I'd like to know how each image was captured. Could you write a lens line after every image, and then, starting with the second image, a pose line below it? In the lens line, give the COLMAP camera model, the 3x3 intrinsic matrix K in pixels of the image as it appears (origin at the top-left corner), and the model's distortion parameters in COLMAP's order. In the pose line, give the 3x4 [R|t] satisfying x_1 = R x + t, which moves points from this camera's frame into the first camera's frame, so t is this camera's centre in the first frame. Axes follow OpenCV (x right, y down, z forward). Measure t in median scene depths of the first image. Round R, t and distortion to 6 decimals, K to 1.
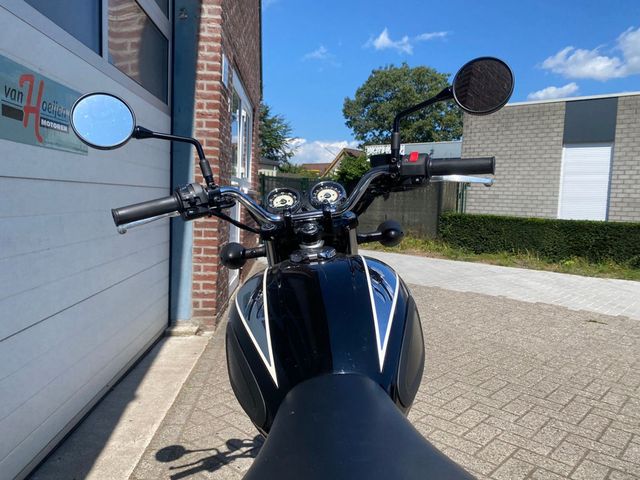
lens RADIAL K [[436.1, 0, 320.0], [0, 436.1, 240.0], [0, 0, 1]] dist [-0.000989, -0.000841]
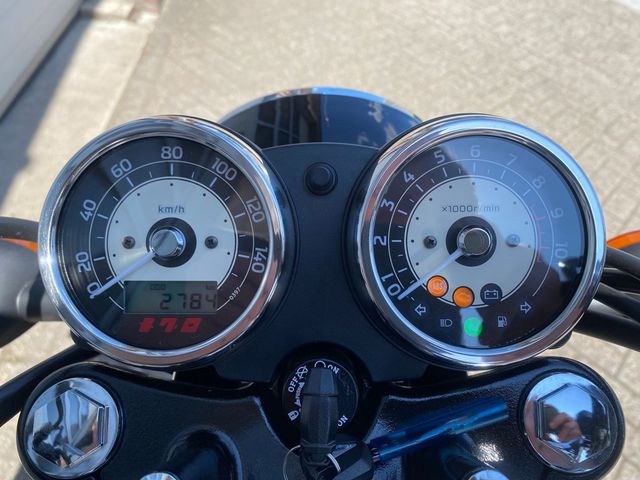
lens RADIAL K [[436.1, 0, 320.0], [0, 436.1, 240.0], [0, 0, 1]] dist [-0.000989, -0.000841]
pose [[0.993717, 0.091259, 0.064799, -0.003900], [-0.110570, 0.710603, 0.694851, -0.041464], [0.017365, -0.697650, 0.716228, 0.283581]]
